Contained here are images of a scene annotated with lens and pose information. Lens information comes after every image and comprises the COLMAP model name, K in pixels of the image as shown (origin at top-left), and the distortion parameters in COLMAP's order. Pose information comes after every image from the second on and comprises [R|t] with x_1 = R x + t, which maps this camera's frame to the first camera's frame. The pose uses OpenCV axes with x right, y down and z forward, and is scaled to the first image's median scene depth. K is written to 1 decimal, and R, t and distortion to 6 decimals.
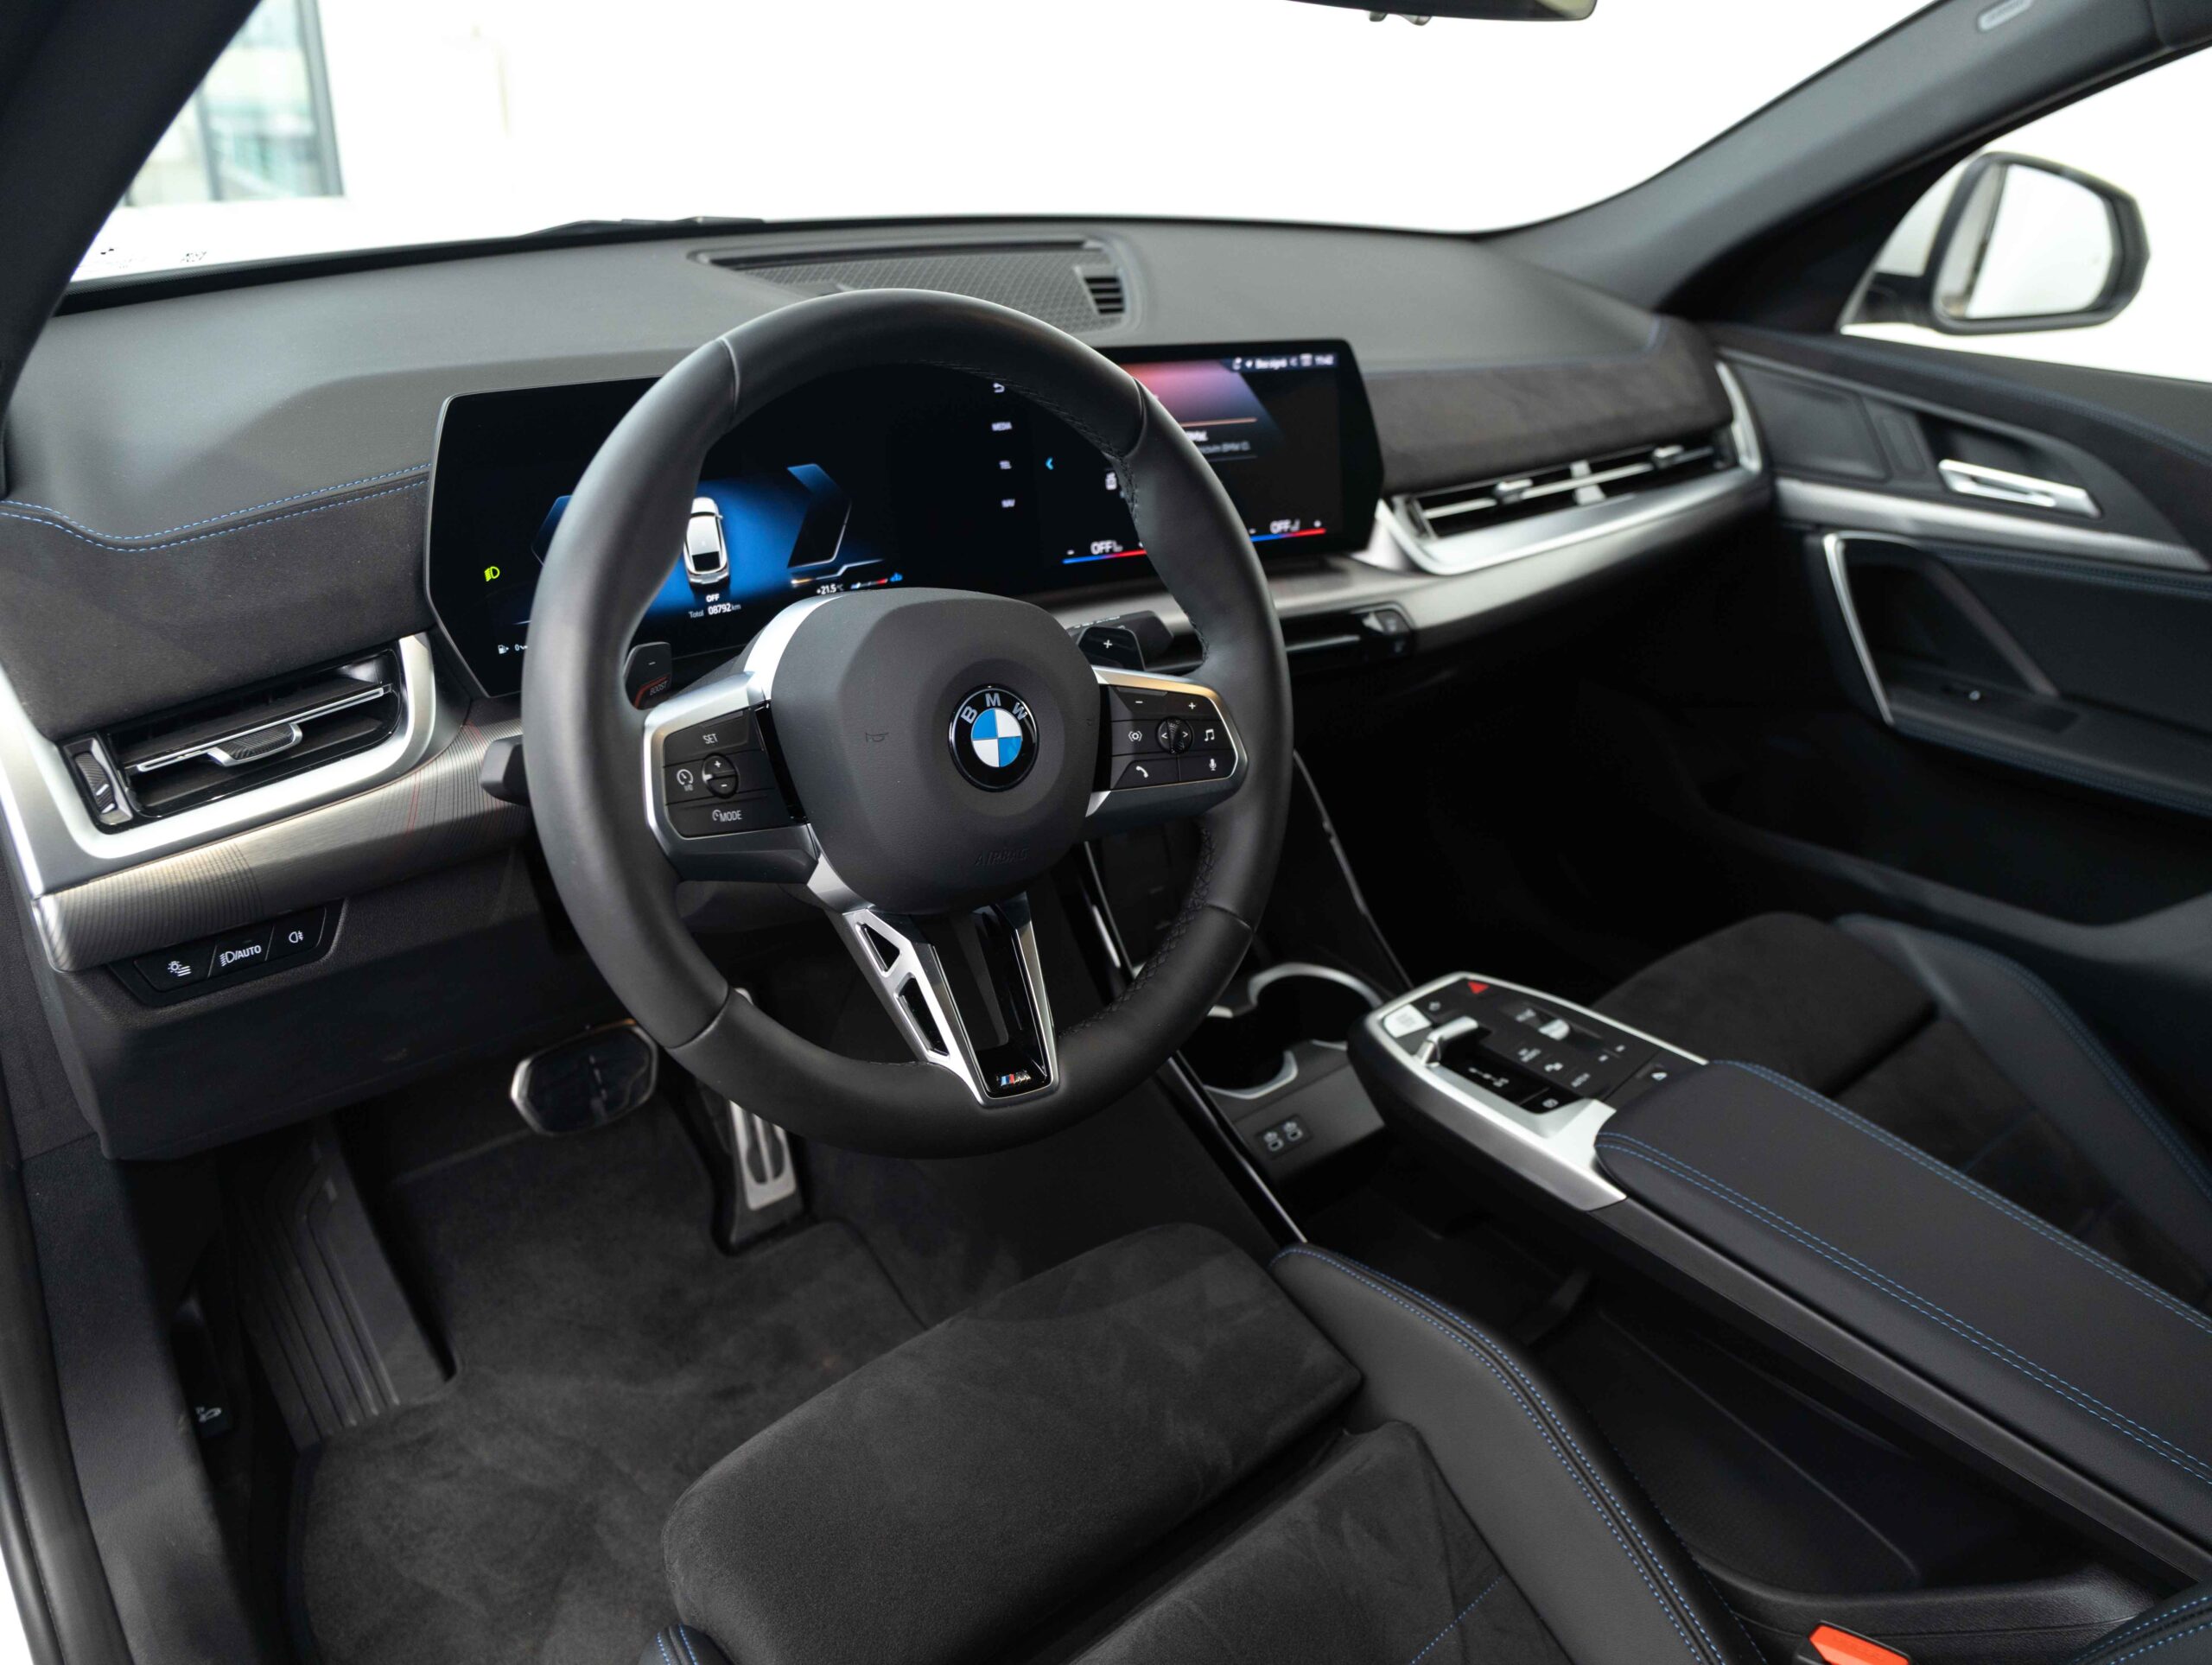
lens RADIAL K [[1599.9, 0, 1106.0], [0, 1599.9, 832.5], [0, 0, 1]] dist [0.021605, 0.000076]
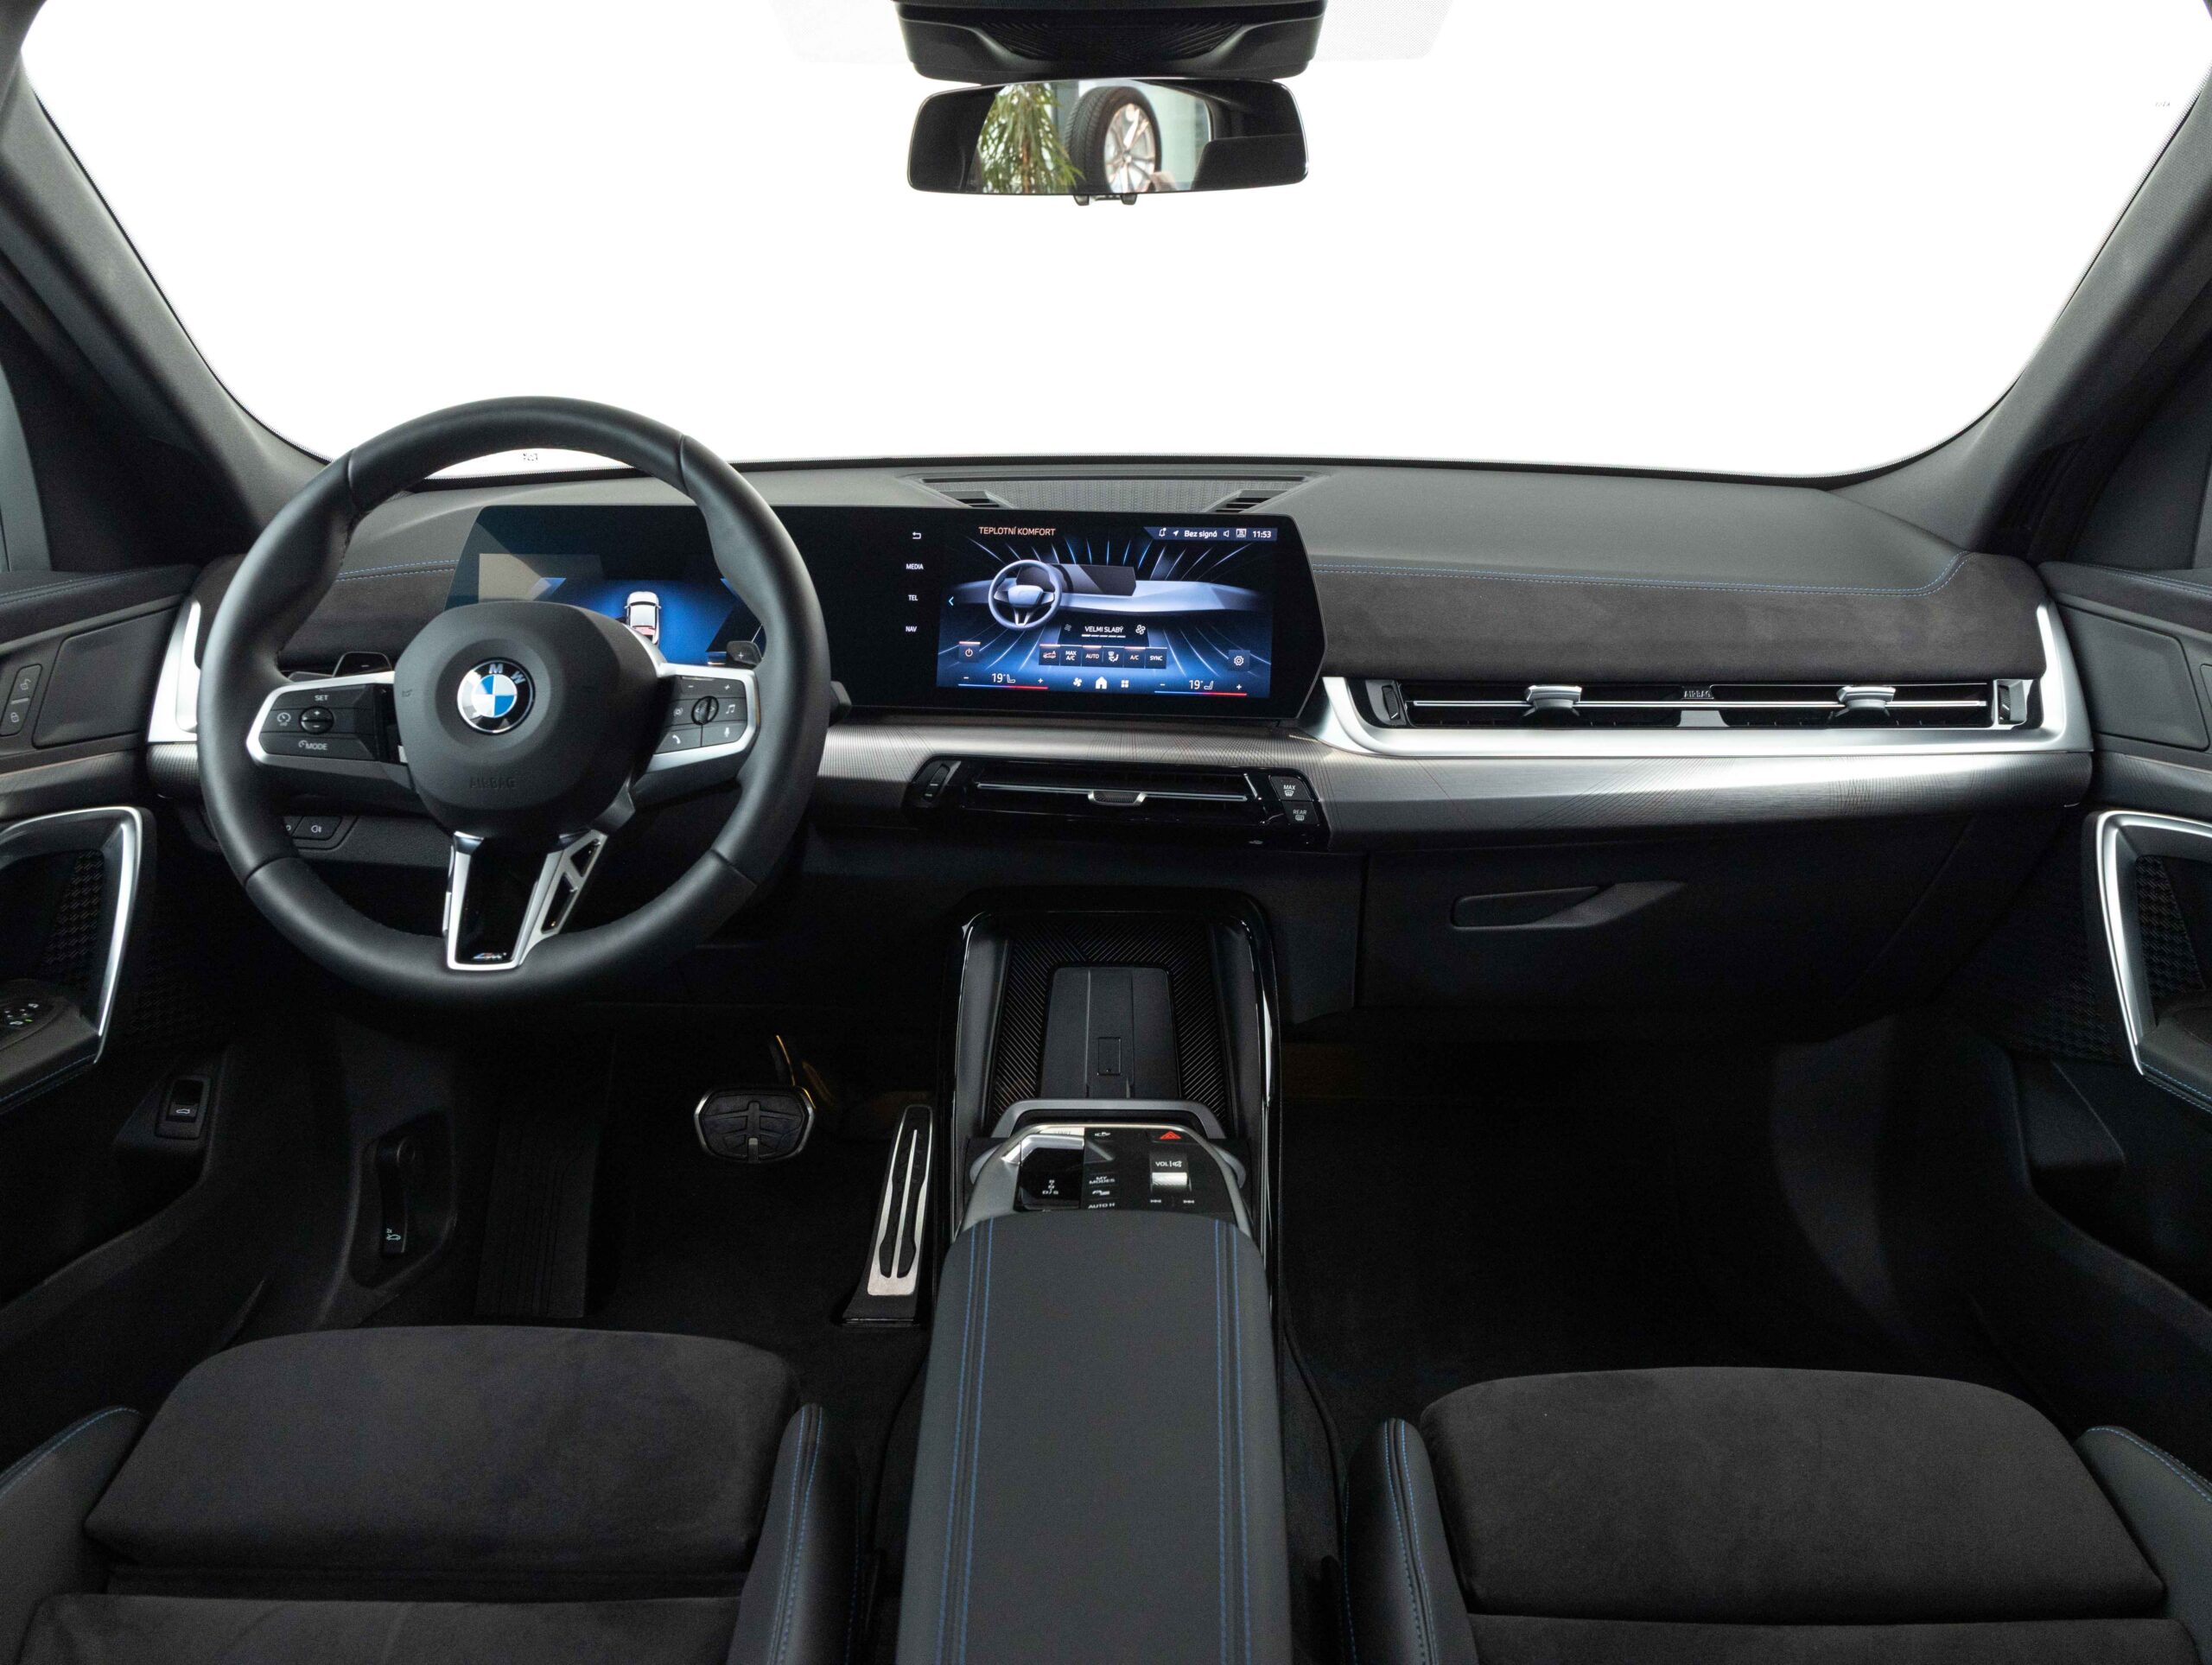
lens RADIAL K [[1643.6, 0, 1106.0], [0, 1643.6, 832.5], [0, 0, 1]] dist [-0.001345, -0.005306]
pose [[0.749300, 0.096102, -0.655221, 0.808951], [-0.261725, 0.951838, -0.159698, 0.089343], [0.608317, 0.291150, 0.738365, 0.217736]]
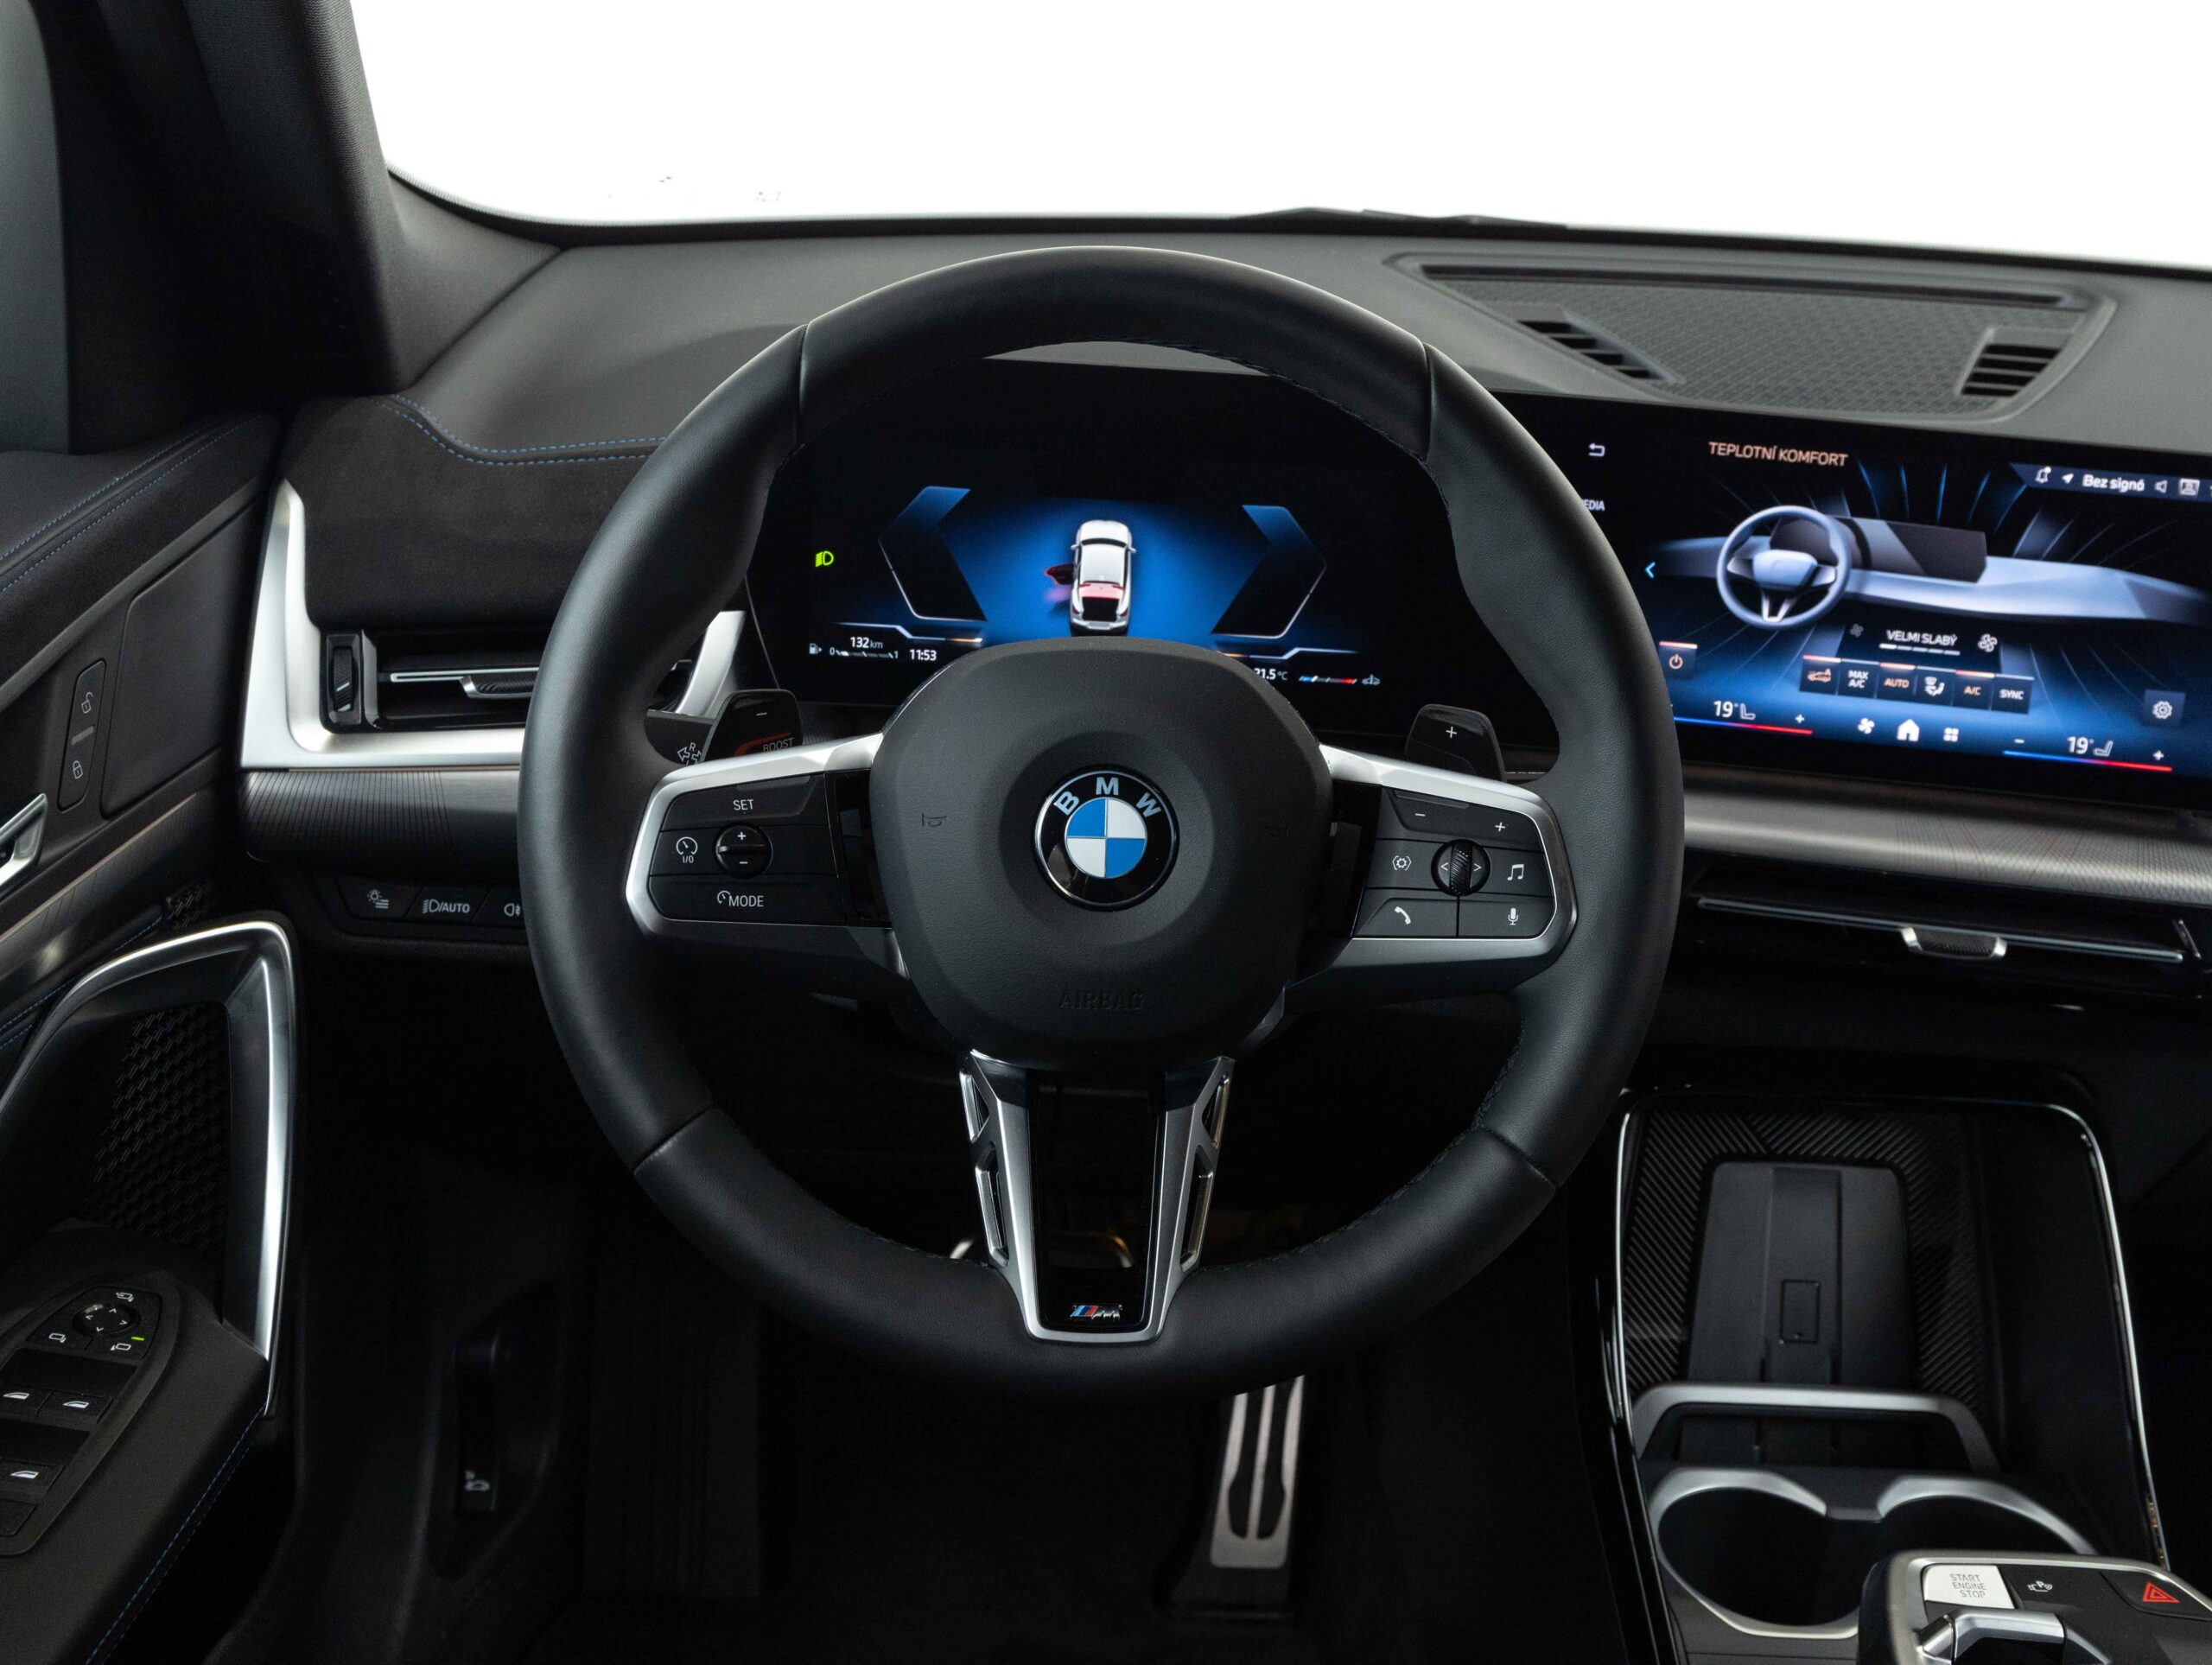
lens RADIAL K [[2368.3, 0, 1106.0], [0, 2368.3, 832.5], [0, 0, 1]] dist [0.045076, -0.000752]
pose [[0.784326, 0.213497, -0.582454, 0.369399], [-0.297890, 0.953197, -0.051743, -0.003795], [0.544146, 0.214090, 0.811215, 0.081306]]
